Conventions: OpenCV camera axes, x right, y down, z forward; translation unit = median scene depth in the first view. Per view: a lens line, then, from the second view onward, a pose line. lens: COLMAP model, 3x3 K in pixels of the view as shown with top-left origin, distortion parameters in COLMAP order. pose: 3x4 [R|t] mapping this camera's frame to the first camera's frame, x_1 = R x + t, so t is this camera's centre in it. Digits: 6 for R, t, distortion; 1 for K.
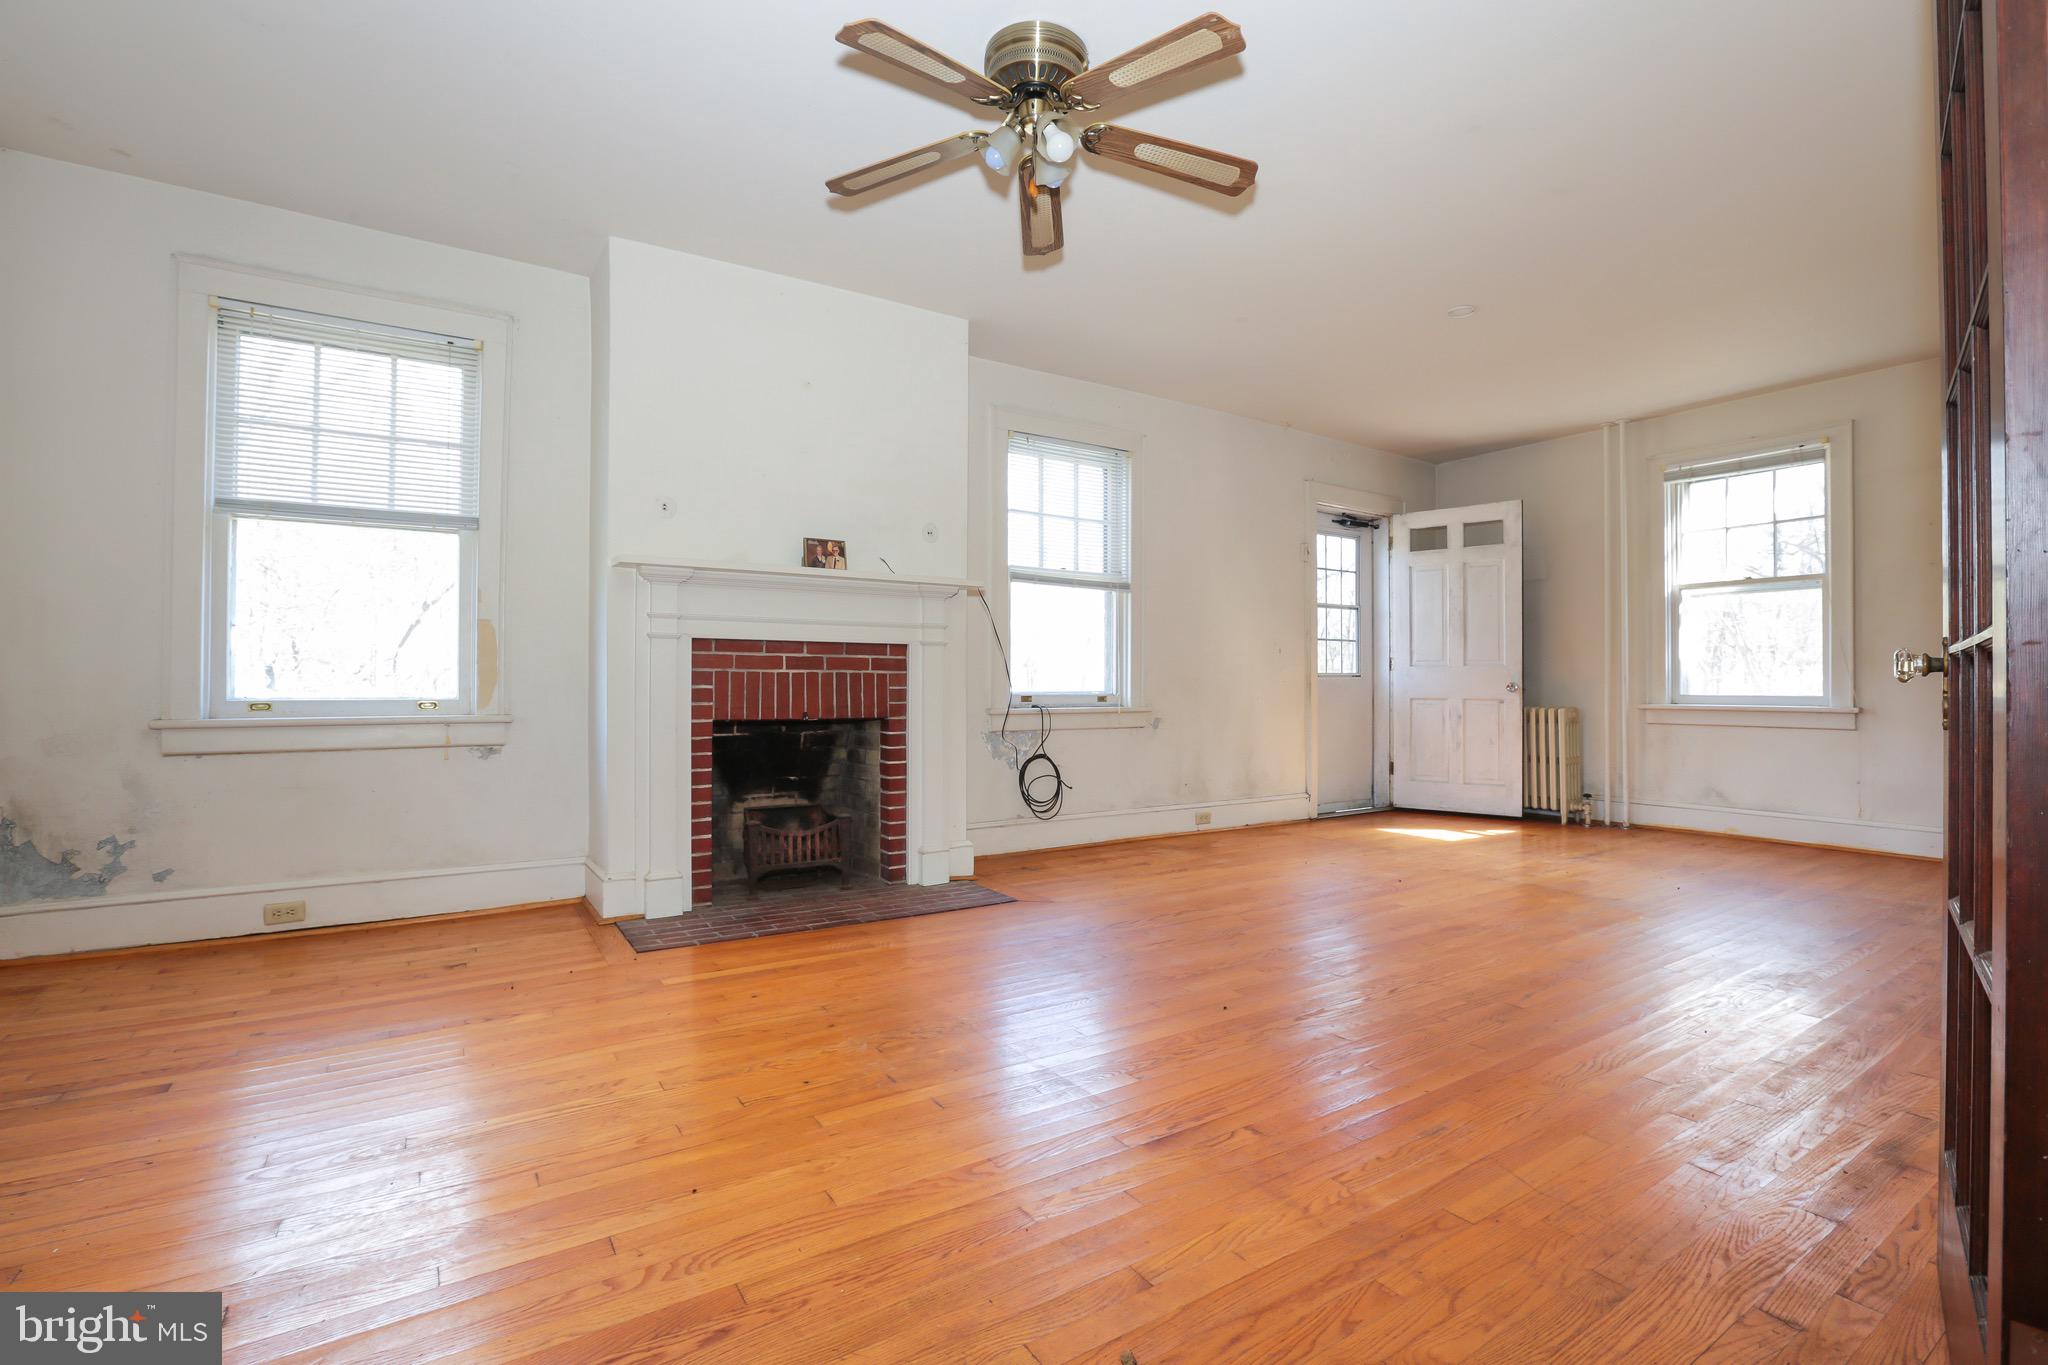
lens RADIAL K [[927.9, 0, 1020.8], [0, 927.9, 684.6], [0, 0, 1]] dist [-0.029592, 0.009437]
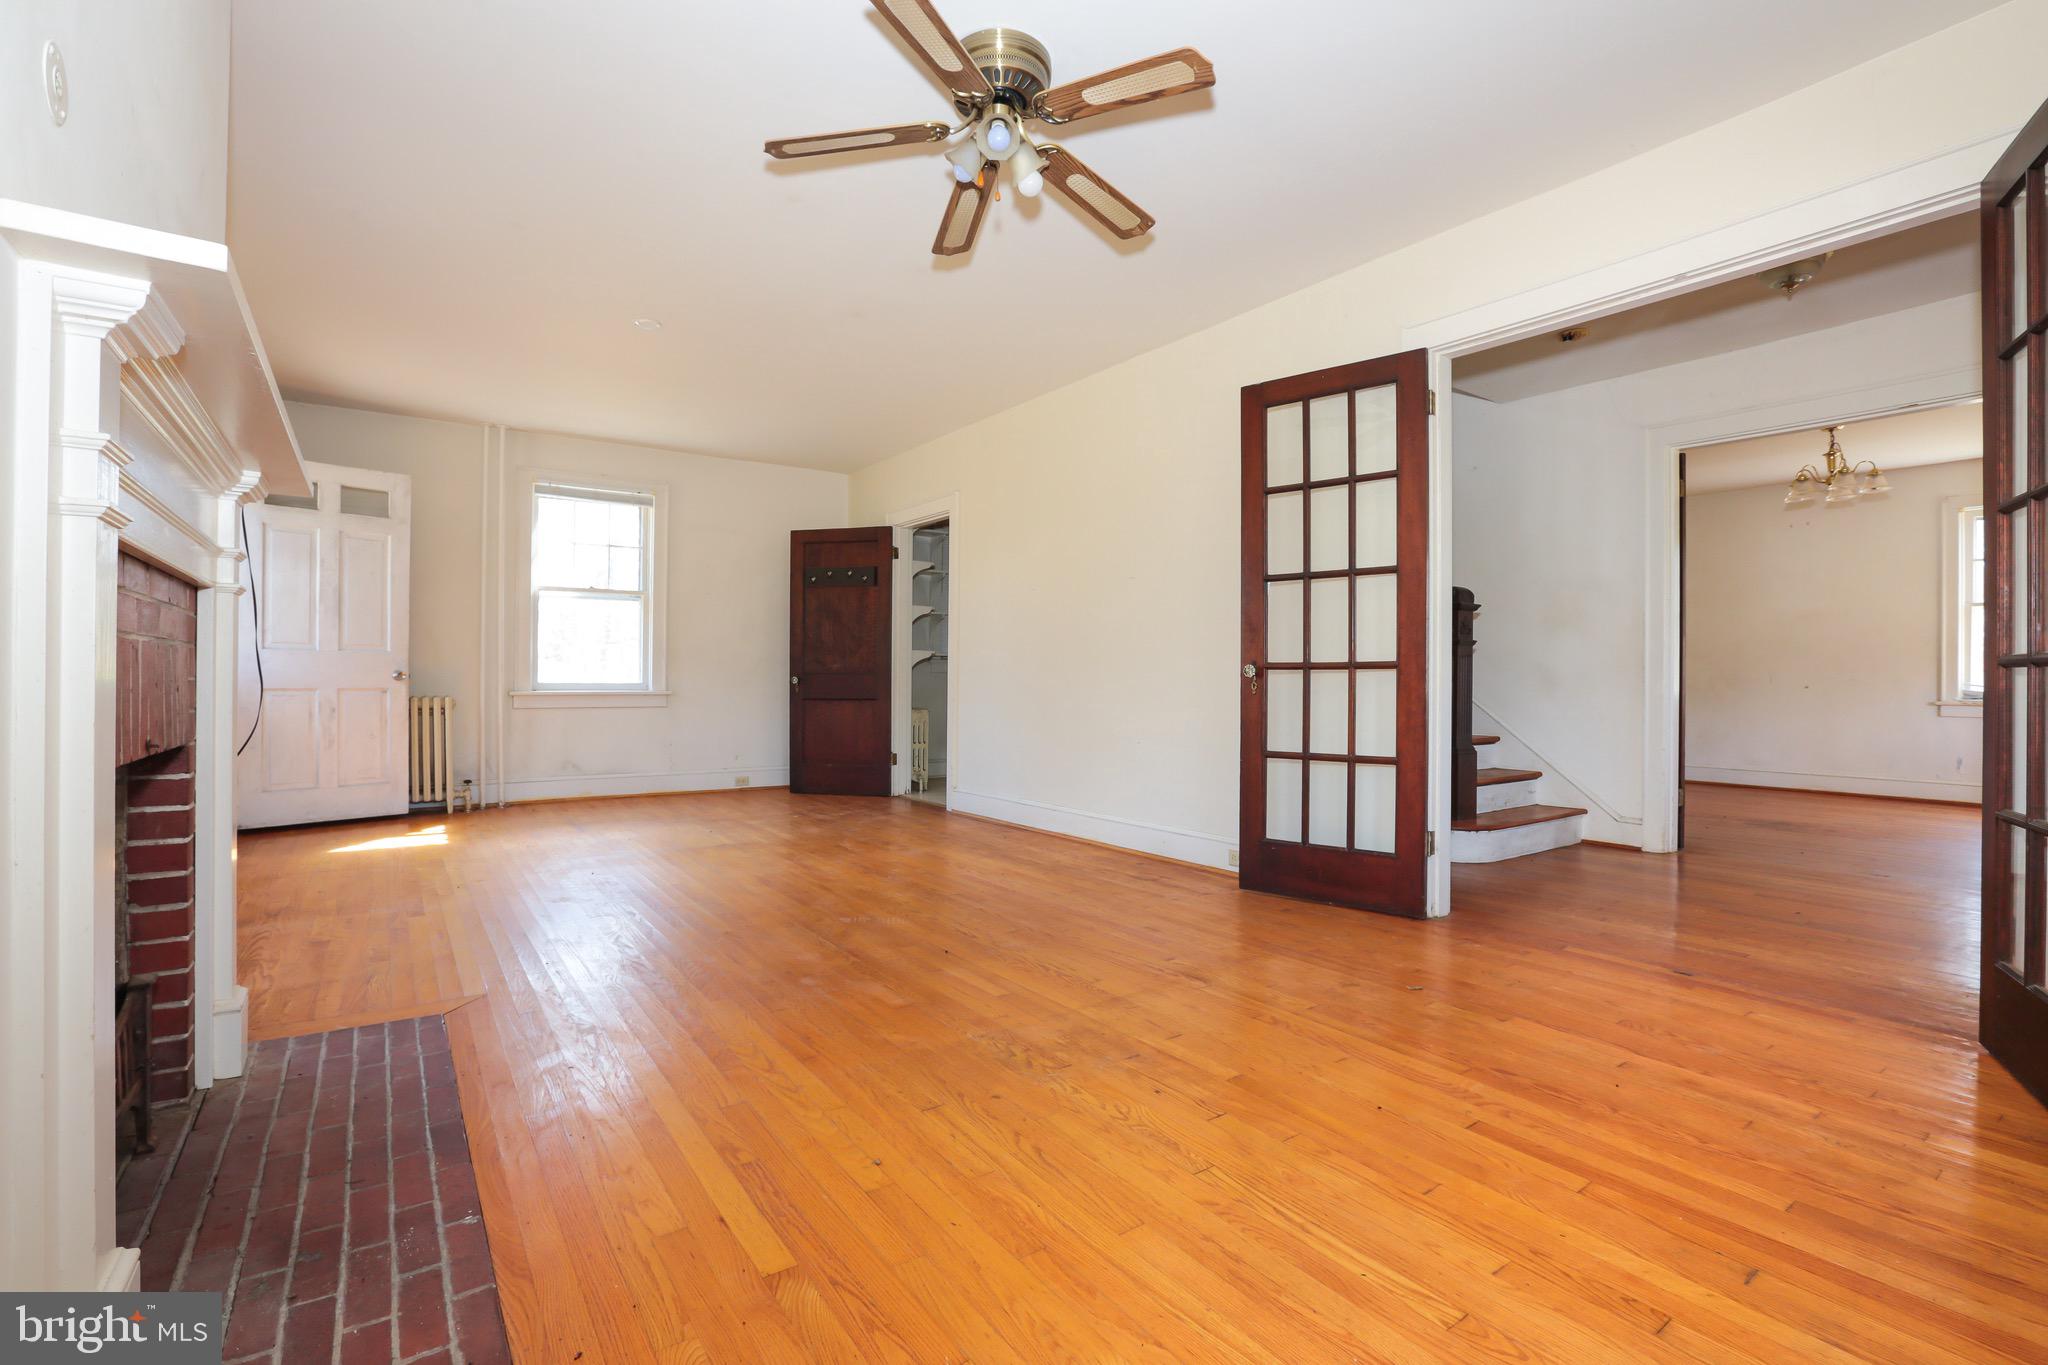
lens RADIAL K [[927.9, 0, 1020.7], [0, 927.9, 679.2], [0, 0, 1]] dist [-0.029592, 0.009437]
pose [[-0.041734, -0.004205, 0.999120, -0.699856], [-0.005576, 0.999977, 0.003976, -0.001033], [-0.999113, -0.005405, -0.041756, 0.698975]]
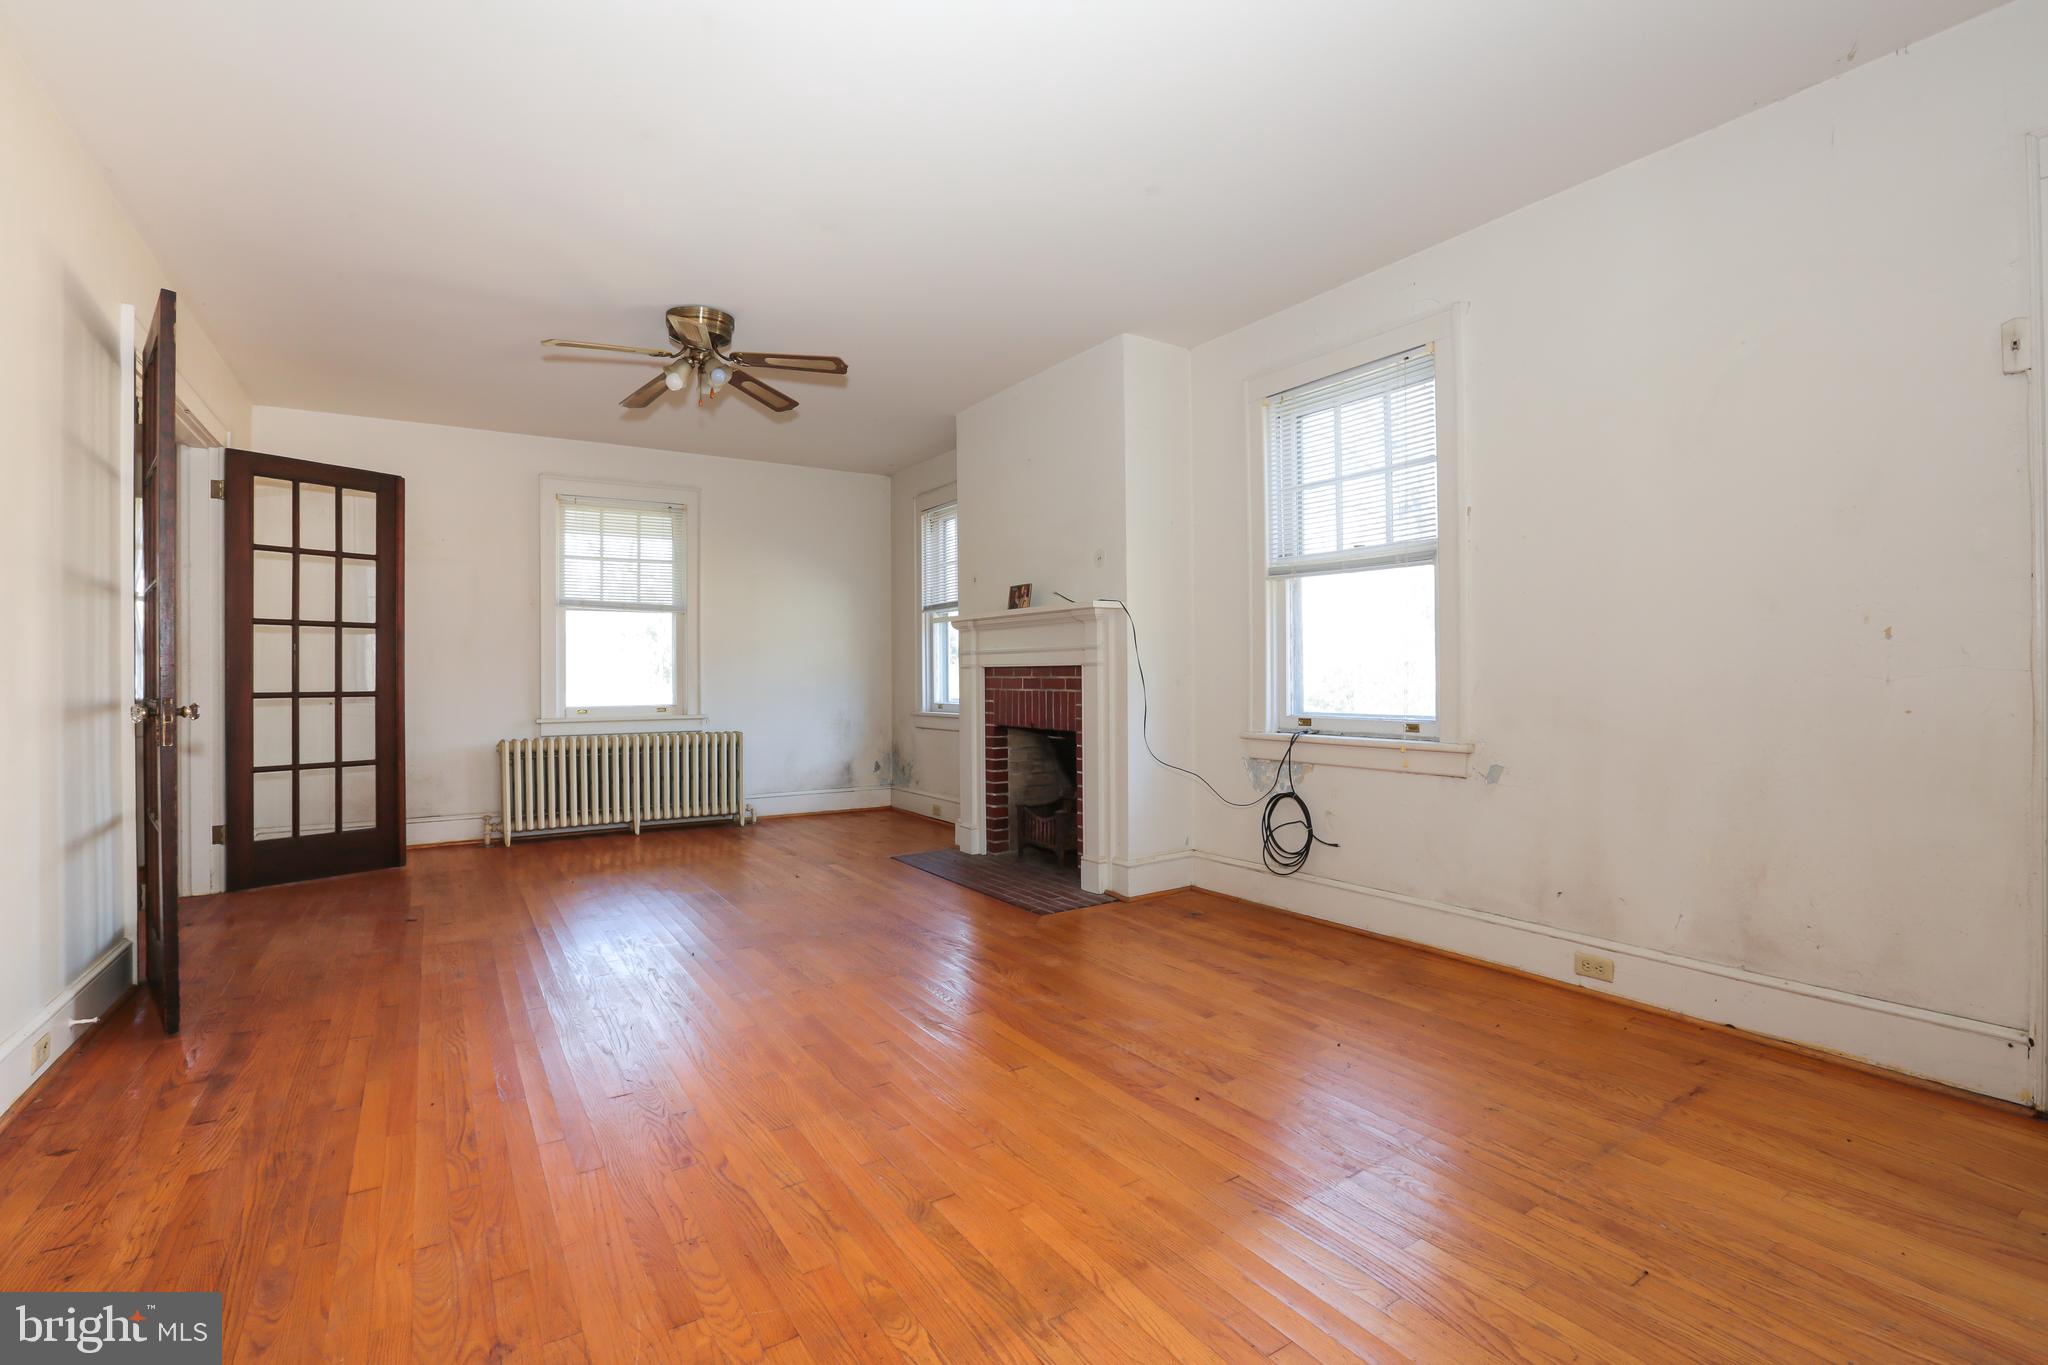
lens RADIAL K [[927.9, 0, 1036.8], [0, 927.9, 682.0], [0, 0, 1]] dist [-0.029592, 0.009437]
pose [[0.026792, -0.004018, -0.999633, 0.980493], [-0.002924, 0.999987, -0.004097, -0.019076], [0.999637, 0.003033, 0.026780, 0.928189]]
